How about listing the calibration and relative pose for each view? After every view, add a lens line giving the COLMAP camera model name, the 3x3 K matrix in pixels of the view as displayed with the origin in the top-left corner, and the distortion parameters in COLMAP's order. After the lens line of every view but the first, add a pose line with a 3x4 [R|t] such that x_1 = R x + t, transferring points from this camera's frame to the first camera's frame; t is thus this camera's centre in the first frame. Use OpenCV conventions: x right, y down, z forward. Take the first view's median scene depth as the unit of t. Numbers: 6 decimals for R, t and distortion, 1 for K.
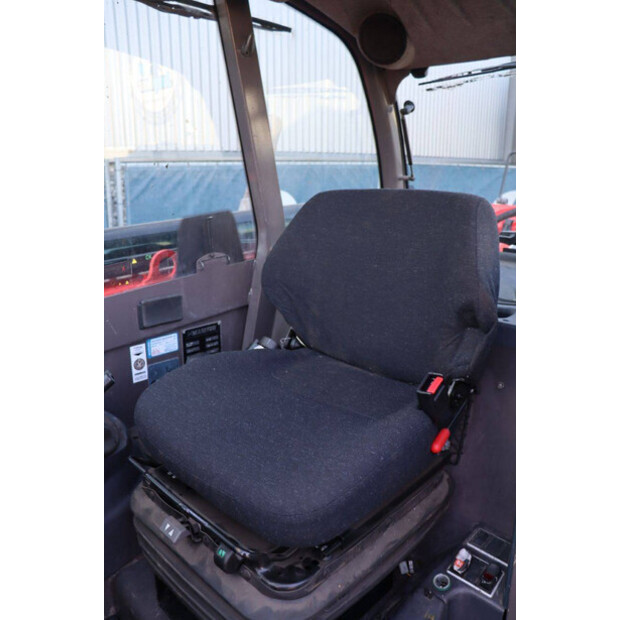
lens RADIAL K [[511.2, 0, 310.0], [0, 511.2, 310.0], [0, 0, 1]] dist [-0.172199, 0.161773]
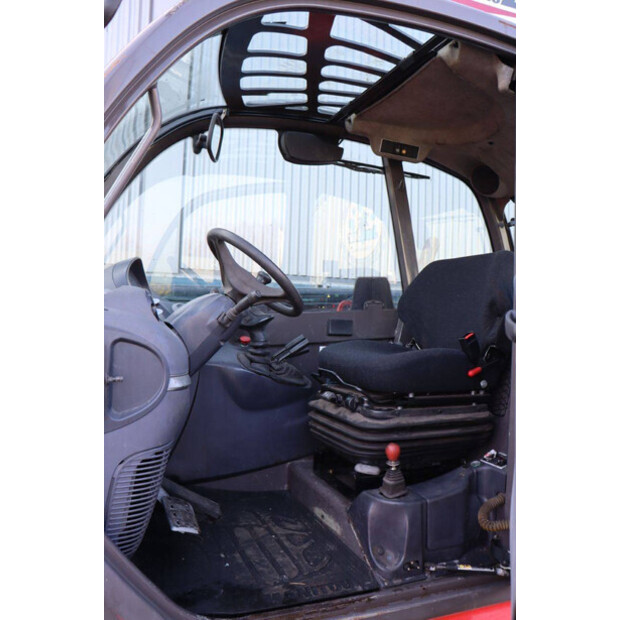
lens RADIAL K [[511.2, 0, 310.0], [0, 511.2, 310.0], [0, 0, 1]] dist [-0.172199, 0.161773]
pose [[0.925043, 0.027581, -0.378859, 0.266557], [-0.135315, 0.955861, -0.260807, 0.407755], [0.354943, 0.292523, 0.887945, -0.601840]]
